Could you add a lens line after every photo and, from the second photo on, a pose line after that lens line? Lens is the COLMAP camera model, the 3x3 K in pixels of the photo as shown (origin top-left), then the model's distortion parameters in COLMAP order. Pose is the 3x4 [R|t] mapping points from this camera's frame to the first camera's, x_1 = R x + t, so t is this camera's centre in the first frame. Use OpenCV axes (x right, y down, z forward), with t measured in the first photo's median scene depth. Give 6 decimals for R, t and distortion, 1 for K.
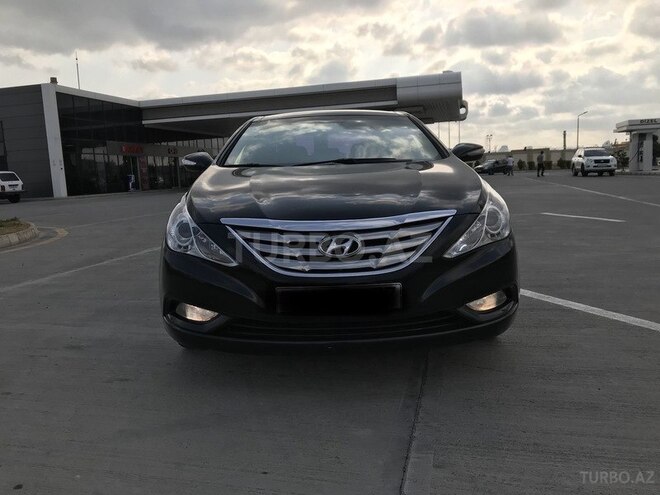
lens RADIAL K [[531.9, 0, 330.0], [0, 531.9, 247.5], [0, 0, 1]] dist [0.000102, 0.005837]
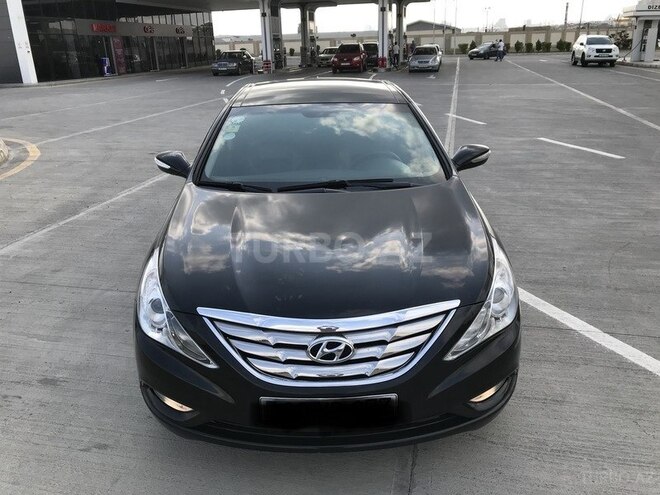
lens RADIAL K [[529.1, 0, 327.2], [0, 529.1, 248.0], [0, 0, 1]] dist [0.007438, 0.000714]
pose [[0.999638, 0.013616, 0.023213, -0.002444], [-0.018382, 0.975458, 0.219415, -0.082843], [-0.019656, -0.219762, 0.975355, 0.036139]]
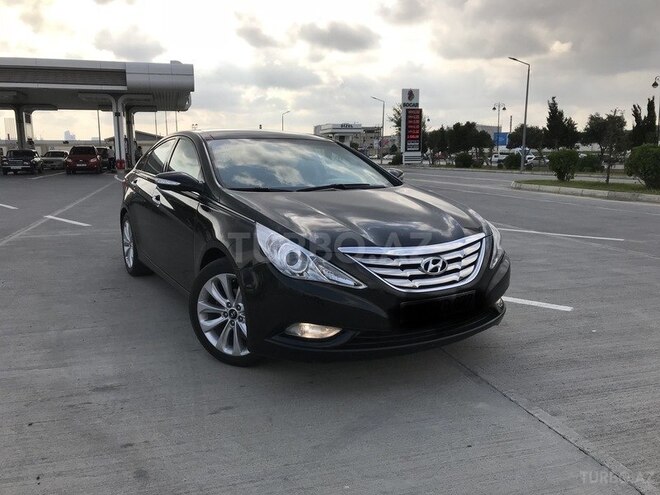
lens RADIAL K [[532.7, 0, 329.7], [0, 532.7, 230.0], [0, 0, 1]] dist [0.005738, 0.006197]
pose [[0.864138, -0.029609, 0.502382, -0.188234], [0.035658, 0.999361, -0.002435, -0.021233], [-0.501989, 0.020018, 0.864642, 0.003947]]
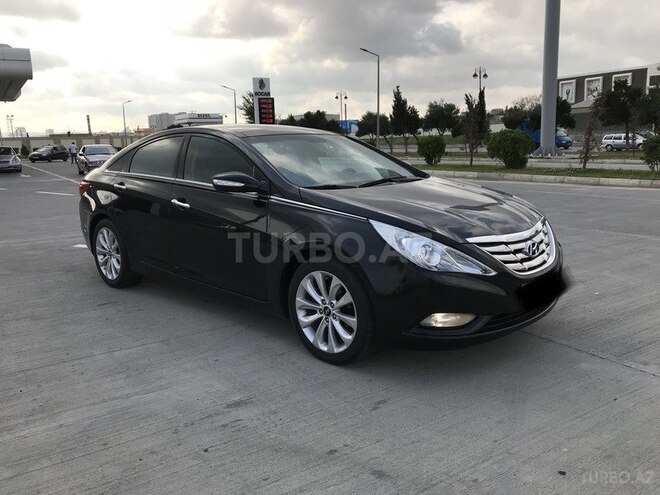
lens RADIAL K [[532.7, 0, 329.7], [0, 532.7, 230.0], [0, 0, 1]] dist [0.005738, 0.006197]
pose [[0.692693, -0.095456, 0.714888, -0.305405], [0.099582, 0.994368, 0.036284, -0.034877], [-0.714325, 0.046056, 0.698297, 0.085523]]
